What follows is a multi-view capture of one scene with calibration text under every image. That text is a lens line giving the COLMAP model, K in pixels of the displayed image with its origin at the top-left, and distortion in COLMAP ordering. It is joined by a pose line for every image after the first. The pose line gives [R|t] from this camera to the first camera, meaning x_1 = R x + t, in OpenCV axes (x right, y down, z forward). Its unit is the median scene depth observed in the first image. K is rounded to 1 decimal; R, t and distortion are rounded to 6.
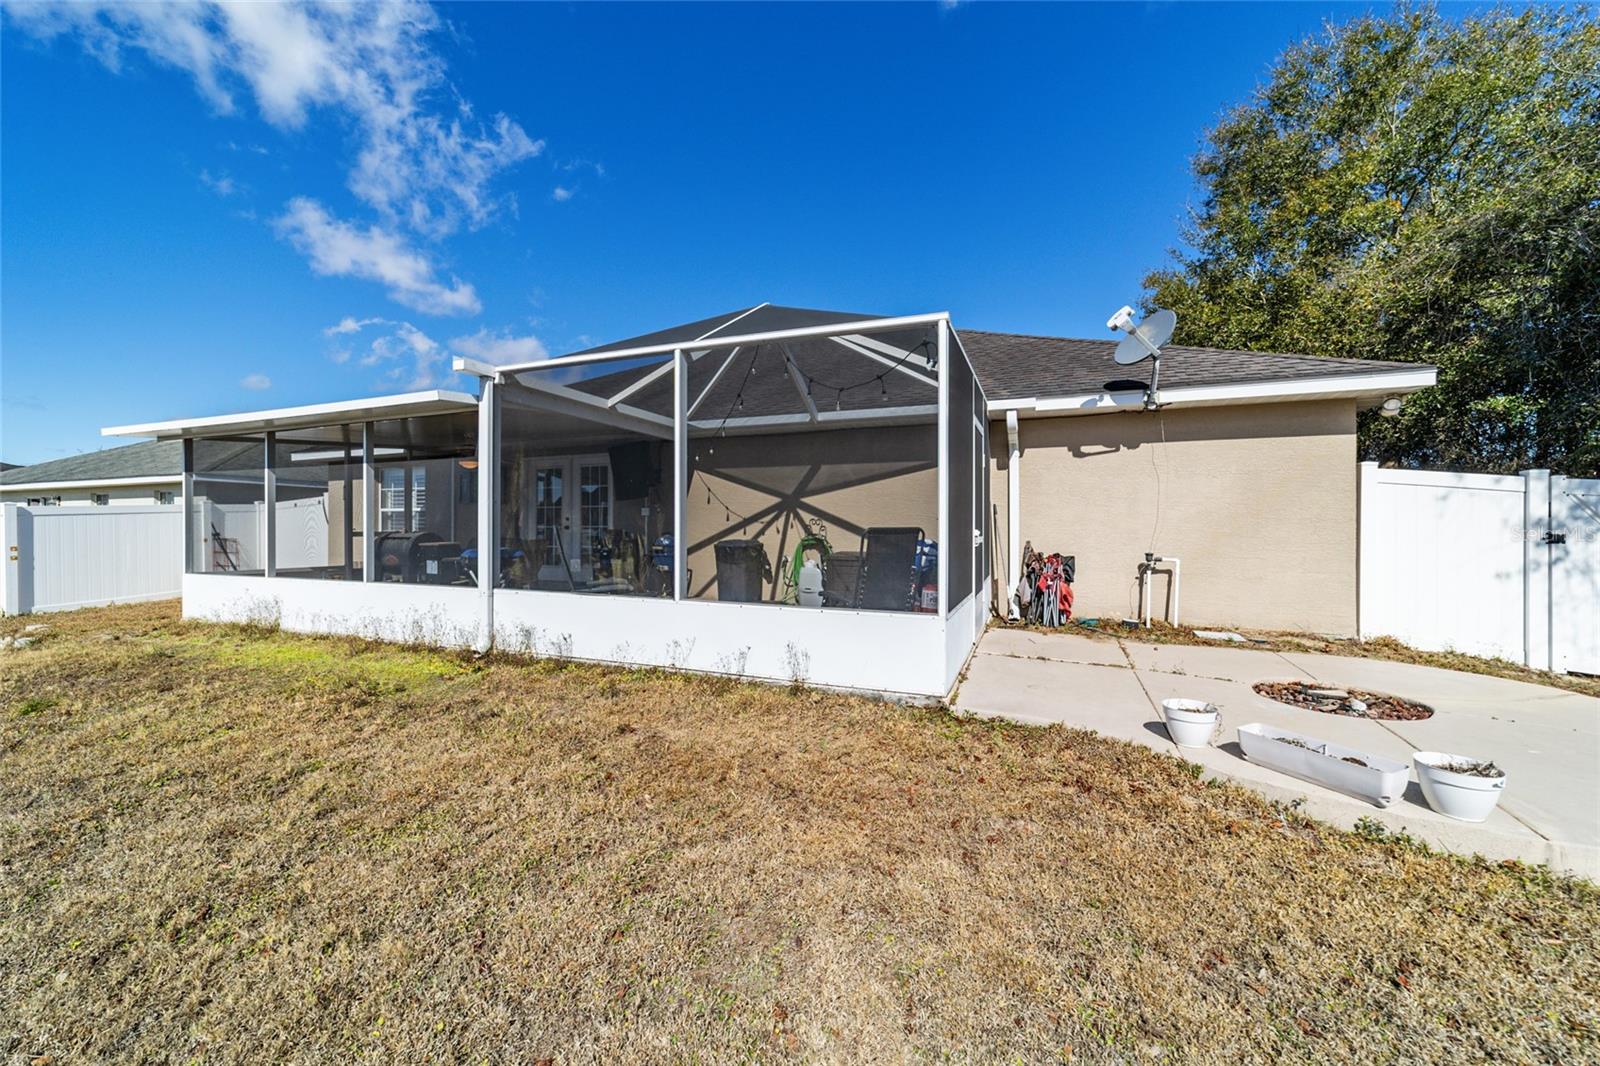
lens RADIAL K [[608.6, 0, 794.9], [0, 608.6, 521.2], [0, 0, 1]] dist [-0.000600, 0.000178]
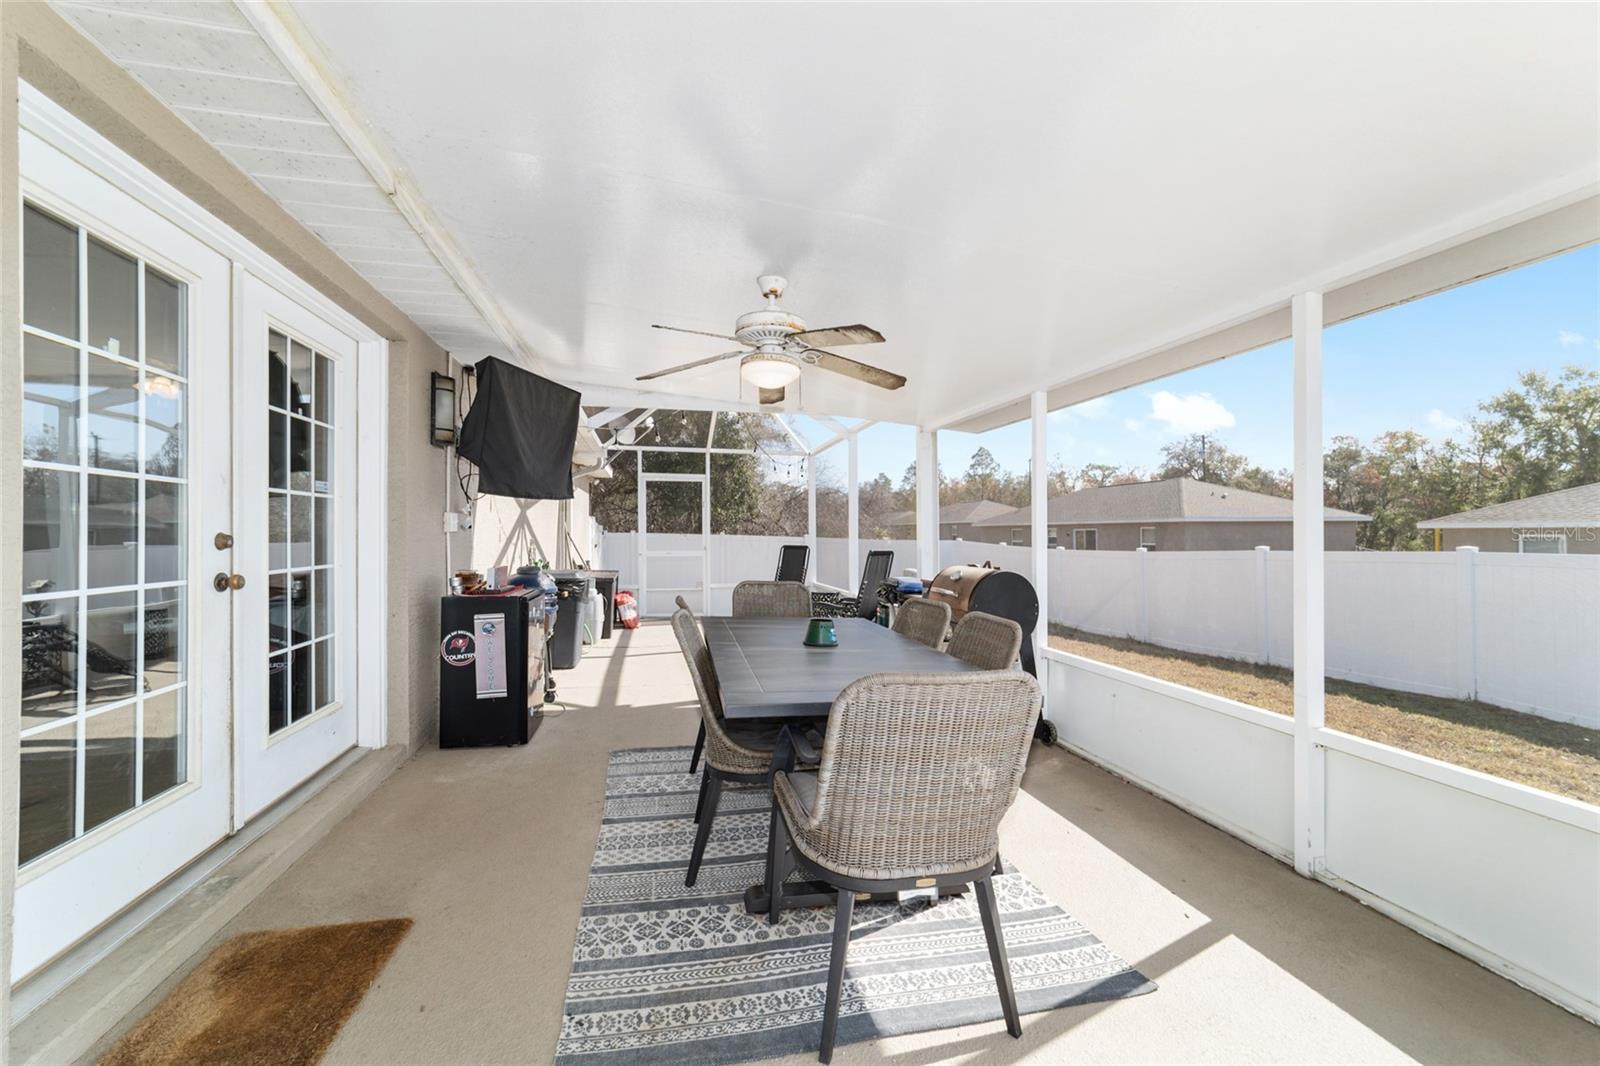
lens RADIAL K [[608.6, 0, 794.9], [0, 608.6, 521.2], [0, 0, 1]] dist [-0.000600, 0.000178]
pose [[-0.561220, 0.016792, 0.827496, -0.854872], [-0.006057, 0.999684, -0.024394, -0.008984], [-0.827644, -0.018702, -0.560941, 1.239652]]
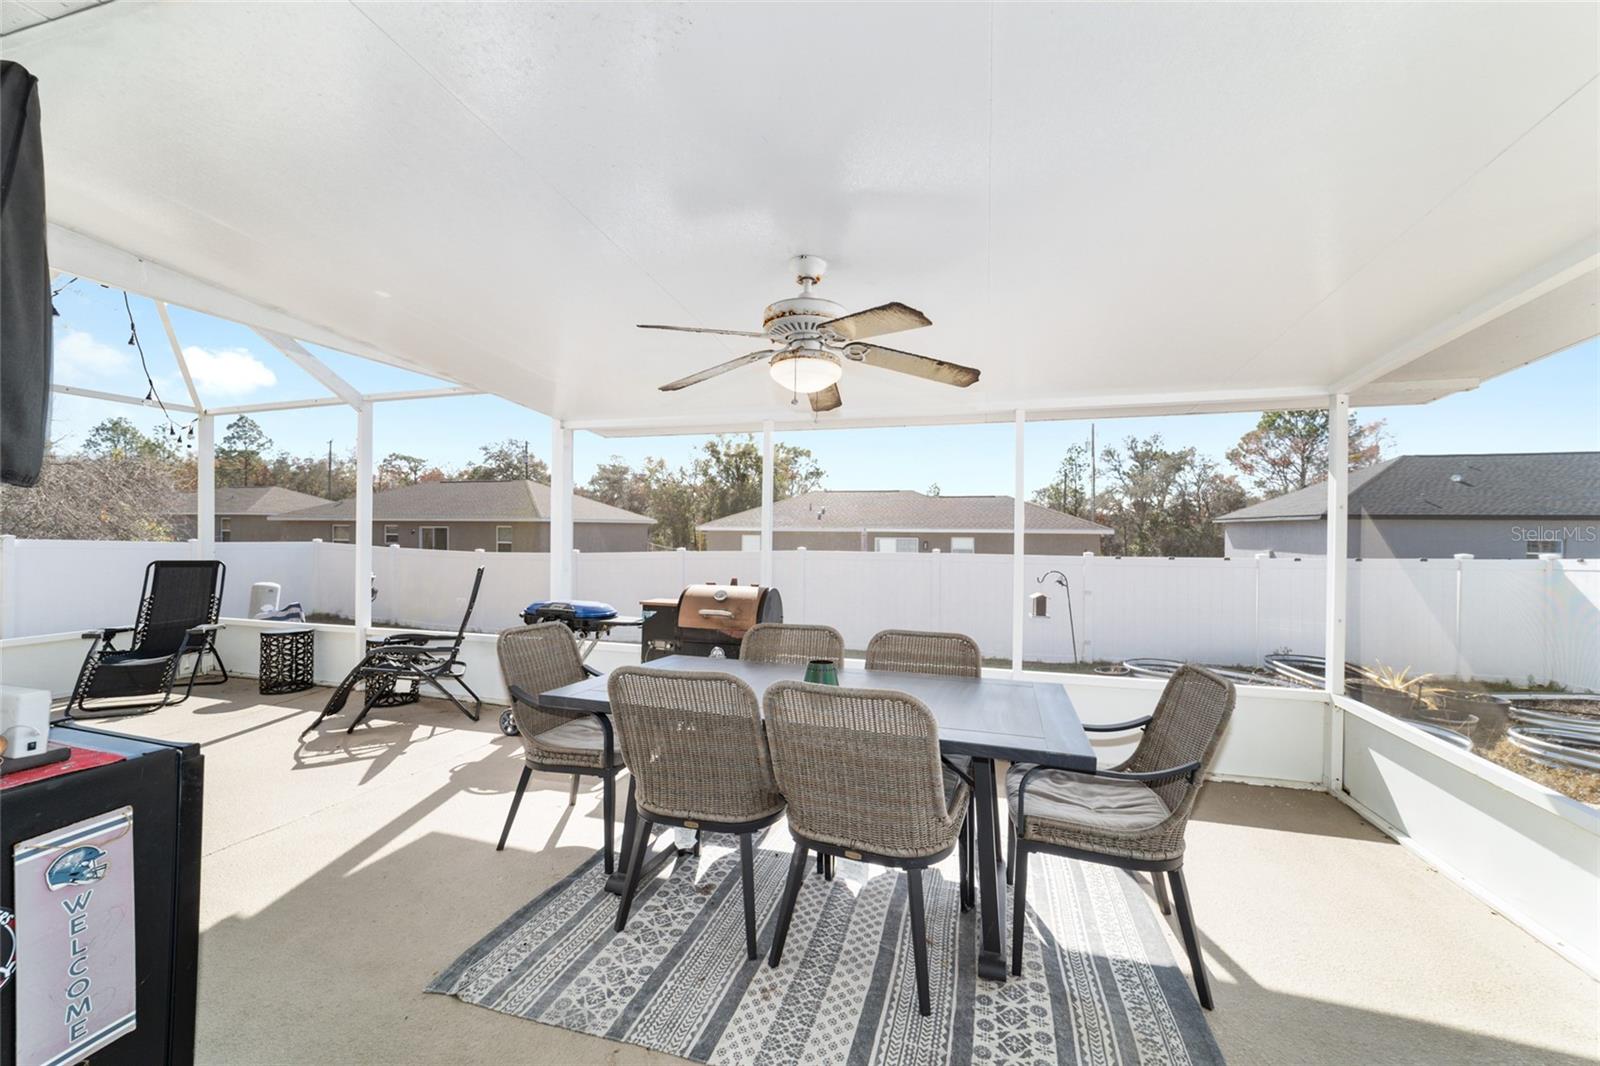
lens RADIAL K [[608.3, 0, 806.5], [0, 608.3, 531.5], [0, 0, 1]] dist [0.000269, 0.000183]
pose [[-0.996969, -0.006715, -0.077507, -0.543648], [-0.006097, 0.999948, -0.008212, -0.024377], [0.077558, -0.007714, -0.996958, 1.339104]]
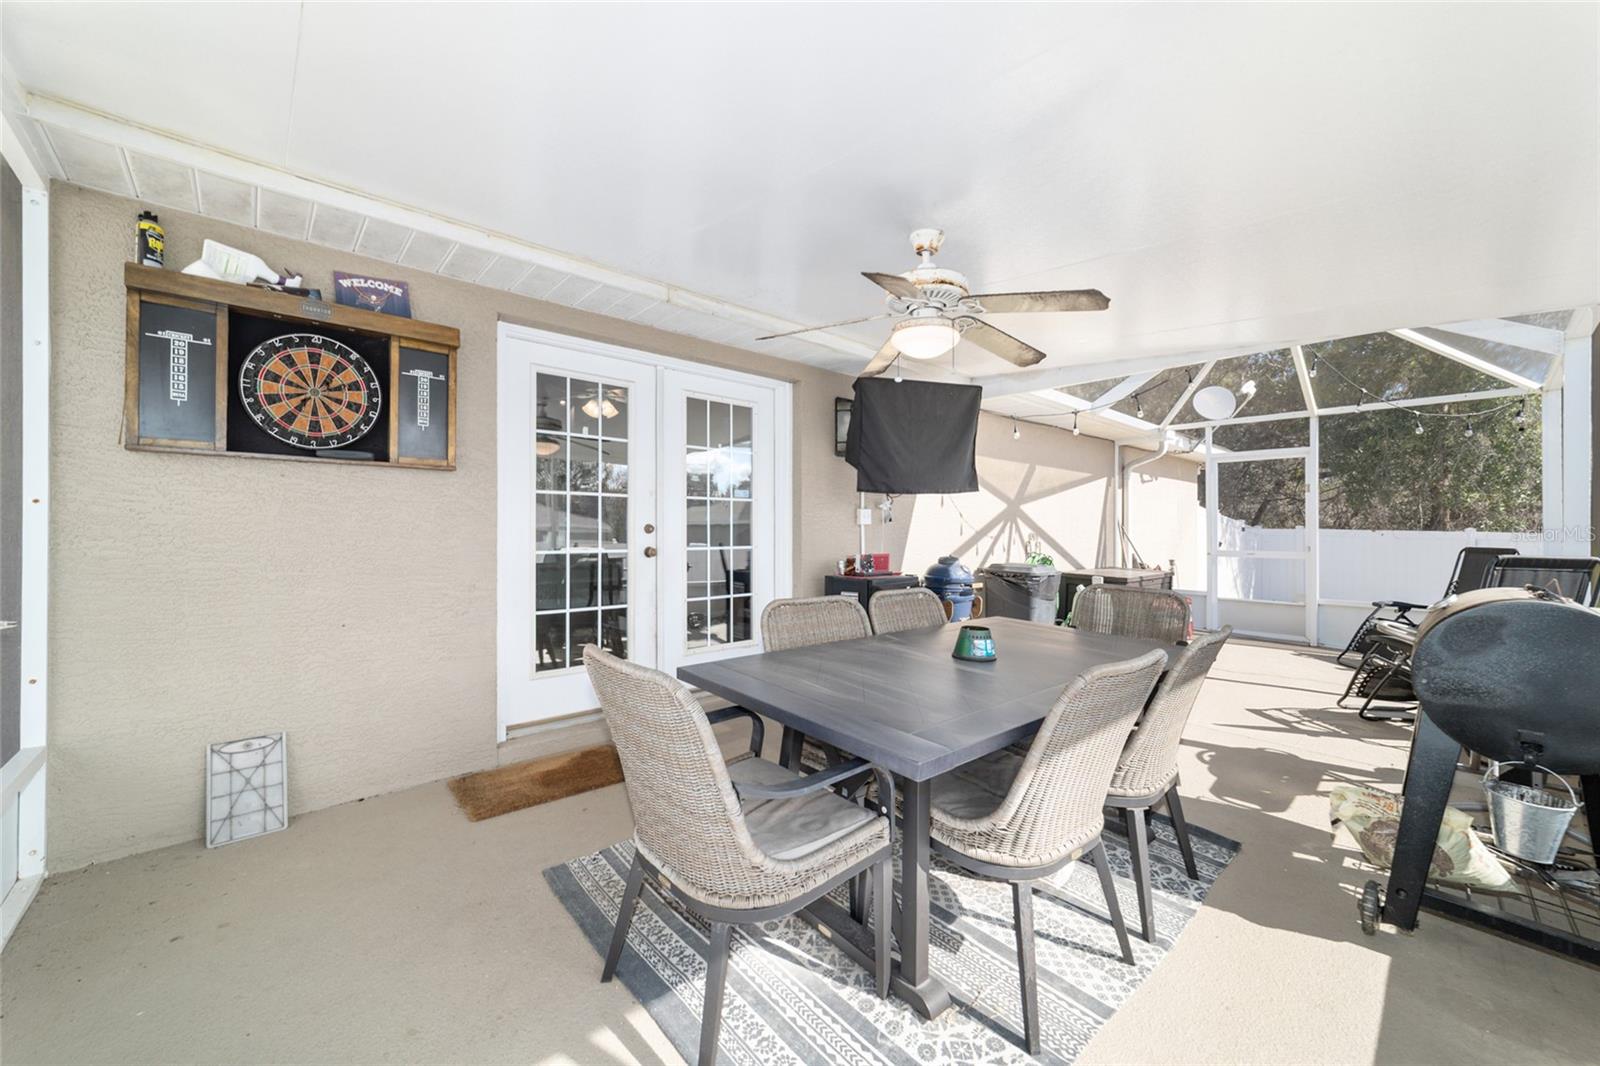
lens RADIAL K [[612.6, 0, 798.1], [0, 612.6, 529.7], [0, 0, 1]] dist [-0.019175, 0.009140]
pose [[0.445811, 0.001215, 0.895126, -0.863079], [-0.009973, 0.999944, 0.003610, -0.007285], [-0.895072, -0.010537, 0.445798, 0.980000]]
